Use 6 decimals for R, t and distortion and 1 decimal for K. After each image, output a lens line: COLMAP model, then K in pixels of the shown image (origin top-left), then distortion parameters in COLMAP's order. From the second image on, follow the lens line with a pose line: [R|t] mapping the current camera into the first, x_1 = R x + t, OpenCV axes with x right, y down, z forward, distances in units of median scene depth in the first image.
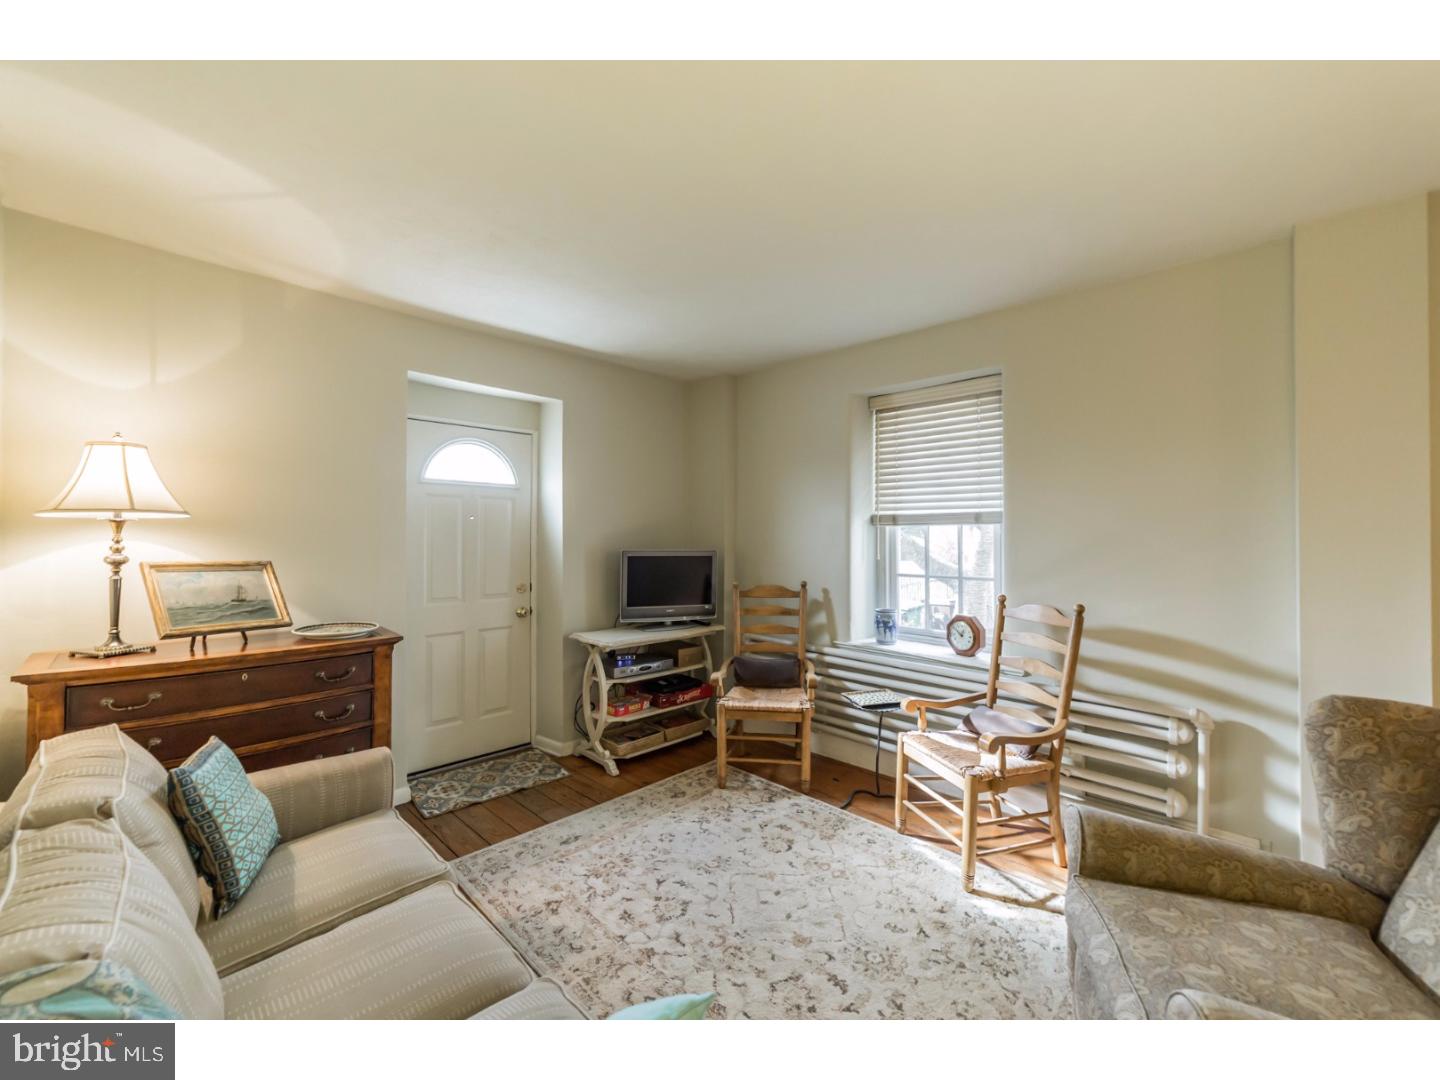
lens RADIAL K [[568.4, 0, 720.0], [0, 568.4, 540.0], [0, 0, 1]] dist [-0.015676, 0.000002]
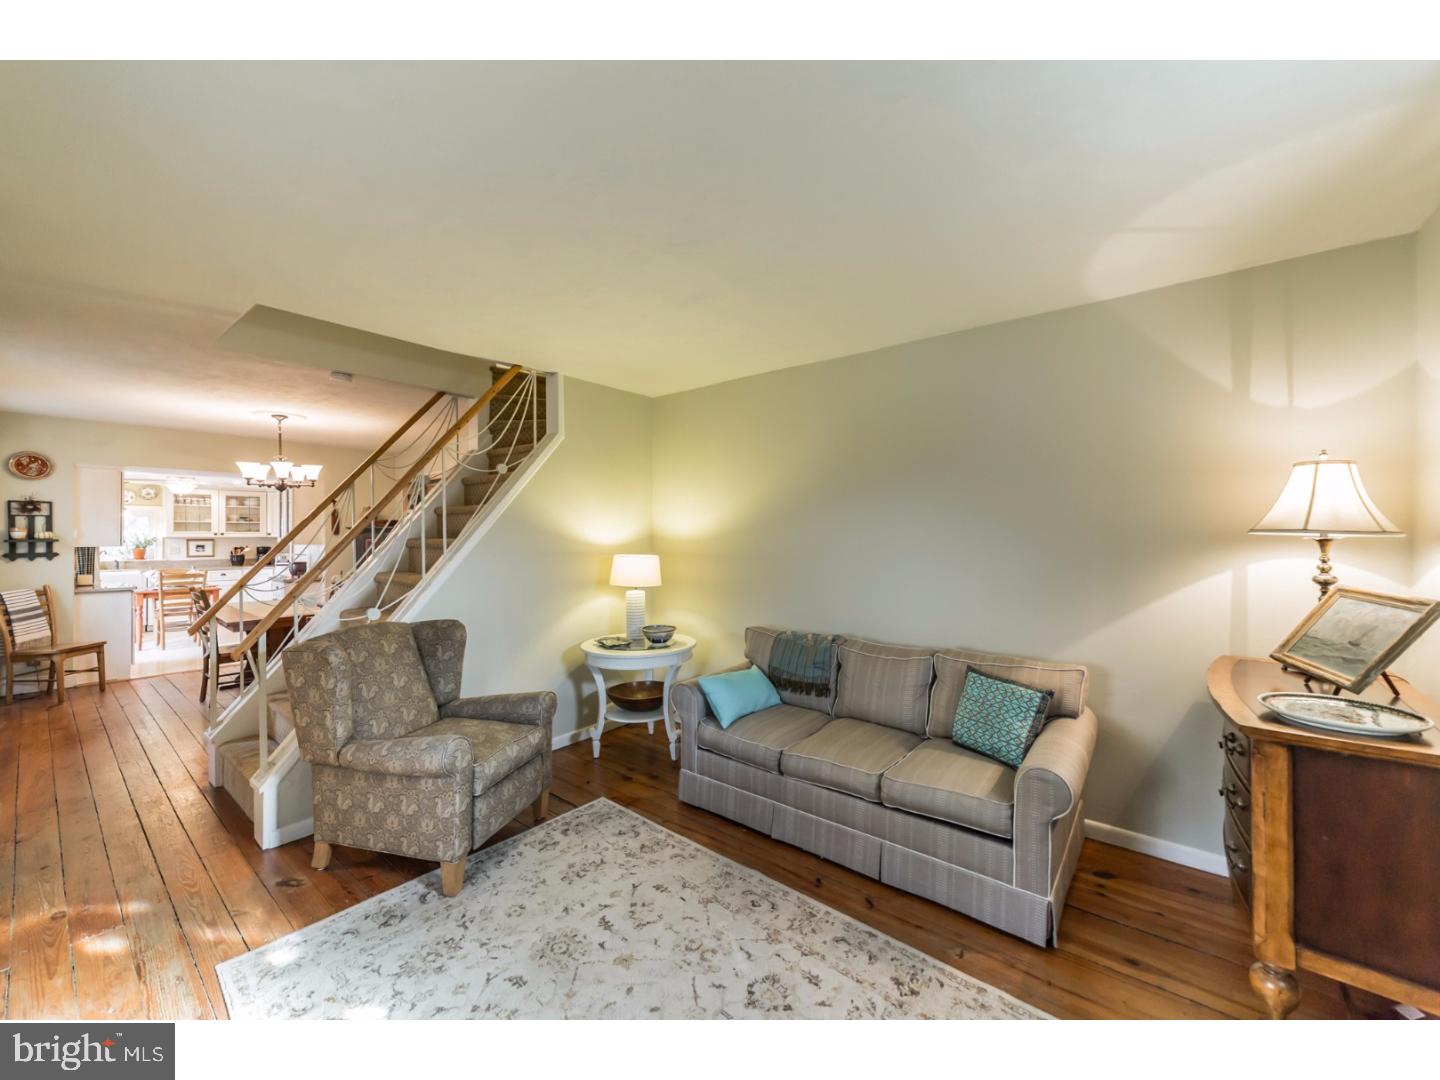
lens RADIAL K [[557.9, 0, 720.0], [0, 557.9, 540.0], [0, 0, 1]] dist [-0.000640, 0.000062]
pose [[-0.996728, -0.005320, -0.080651, 0.056960], [-0.005648, 0.999977, 0.003829, -0.032152], [0.080629, 0.004272, -0.996735, 1.898981]]
